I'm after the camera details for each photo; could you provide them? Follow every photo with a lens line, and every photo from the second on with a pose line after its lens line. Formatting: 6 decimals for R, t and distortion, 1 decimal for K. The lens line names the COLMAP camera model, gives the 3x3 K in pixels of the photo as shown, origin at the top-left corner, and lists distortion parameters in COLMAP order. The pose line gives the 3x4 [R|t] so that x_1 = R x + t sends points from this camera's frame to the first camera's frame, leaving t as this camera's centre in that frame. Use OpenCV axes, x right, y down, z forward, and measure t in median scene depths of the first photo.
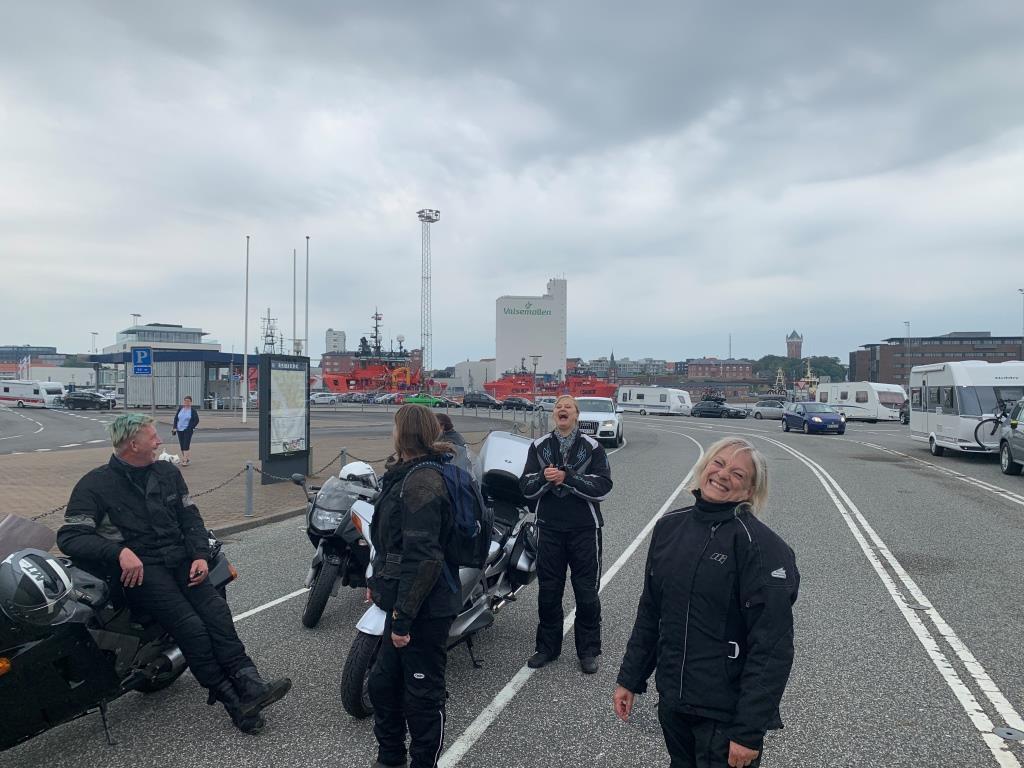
lens RADIAL K [[779.1, 0, 514.1], [0, 779.1, 391.0], [0, 0, 1]] dist [0.071941, -0.001660]
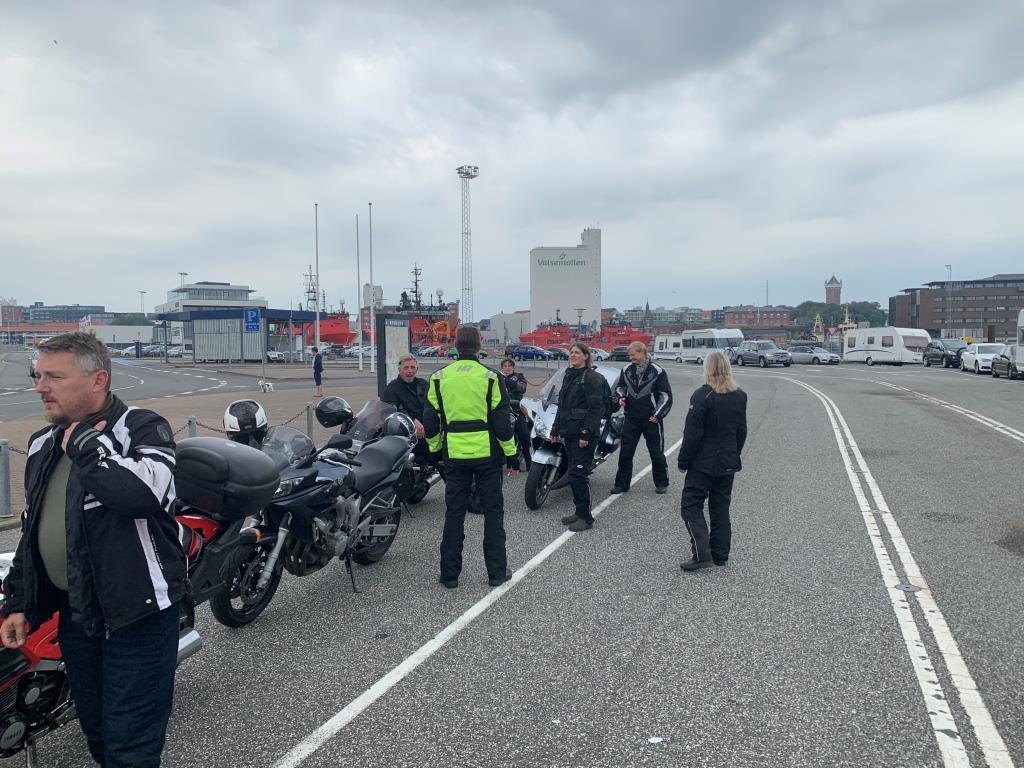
lens RADIAL K [[799.5, 0, 512.0], [0, 799.5, 384.0], [0, 0, 1]] dist [0.072177, -0.007136]
pose [[0.999051, -0.013576, -0.041379, -0.008691], [0.015680, 0.998579, 0.050939, 0.000561], [0.040629, -0.051540, 0.997844, -0.050069]]
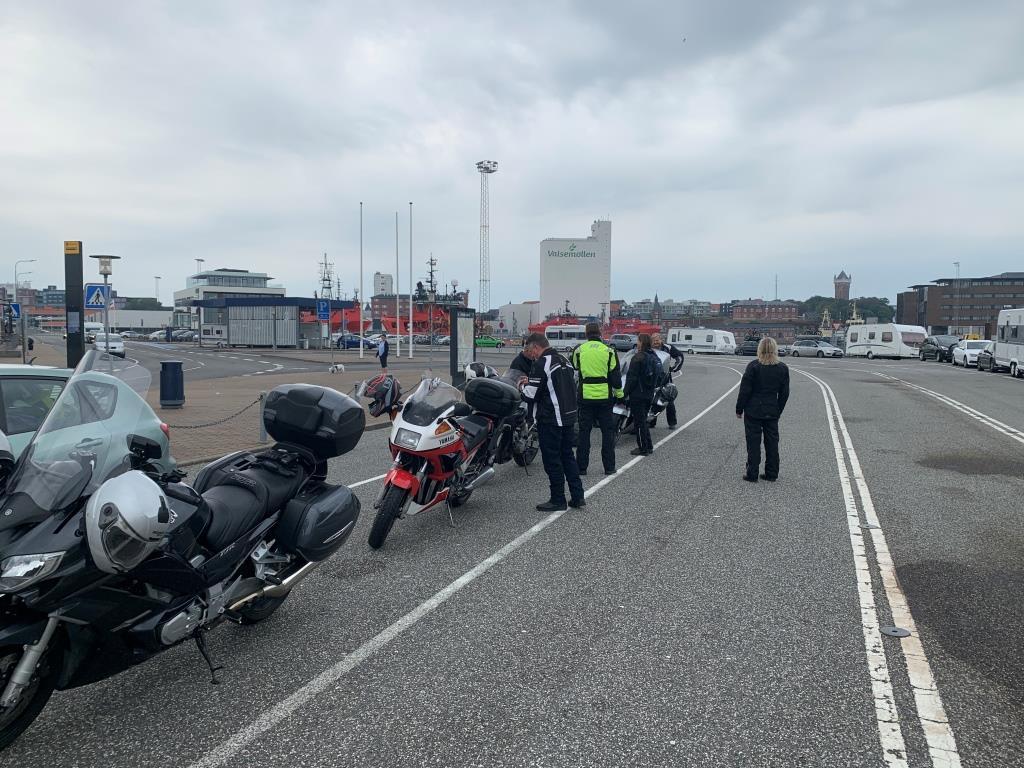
lens RADIAL K [[824.3, 0, 505.6], [0, 824.3, 384.9], [0, 0, 1]] dist [0.070304, -0.005077]
pose [[0.998854, 0.002620, -0.047787, -0.023286], [0.000345, 0.998080, 0.061932, 0.000803], [0.047858, -0.061878, 0.996936, -0.104949]]
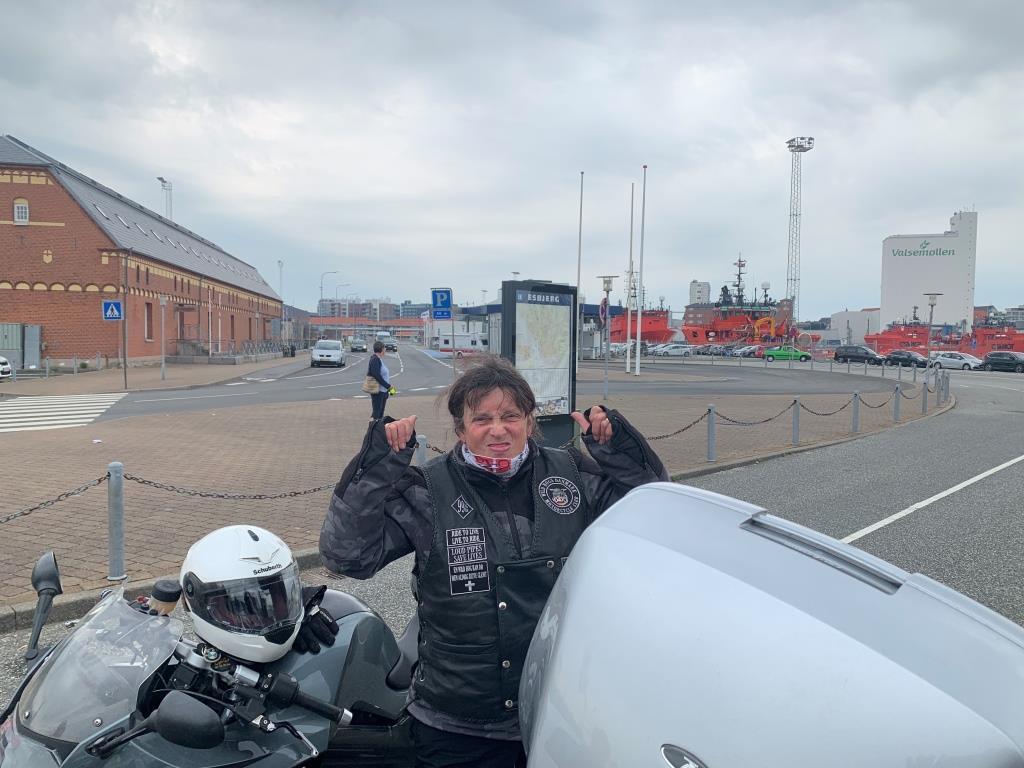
lens RADIAL K [[757.9, 0, 512.0], [0, 757.9, 384.0], [0, 0, 1]] dist [-0.002219, -0.004760]
pose [[0.888389, 0.030471, -0.458080, 0.001515], [-0.006514, 0.998531, 0.053789, 0.001688], [0.459046, -0.044802, 0.887282, 0.063357]]
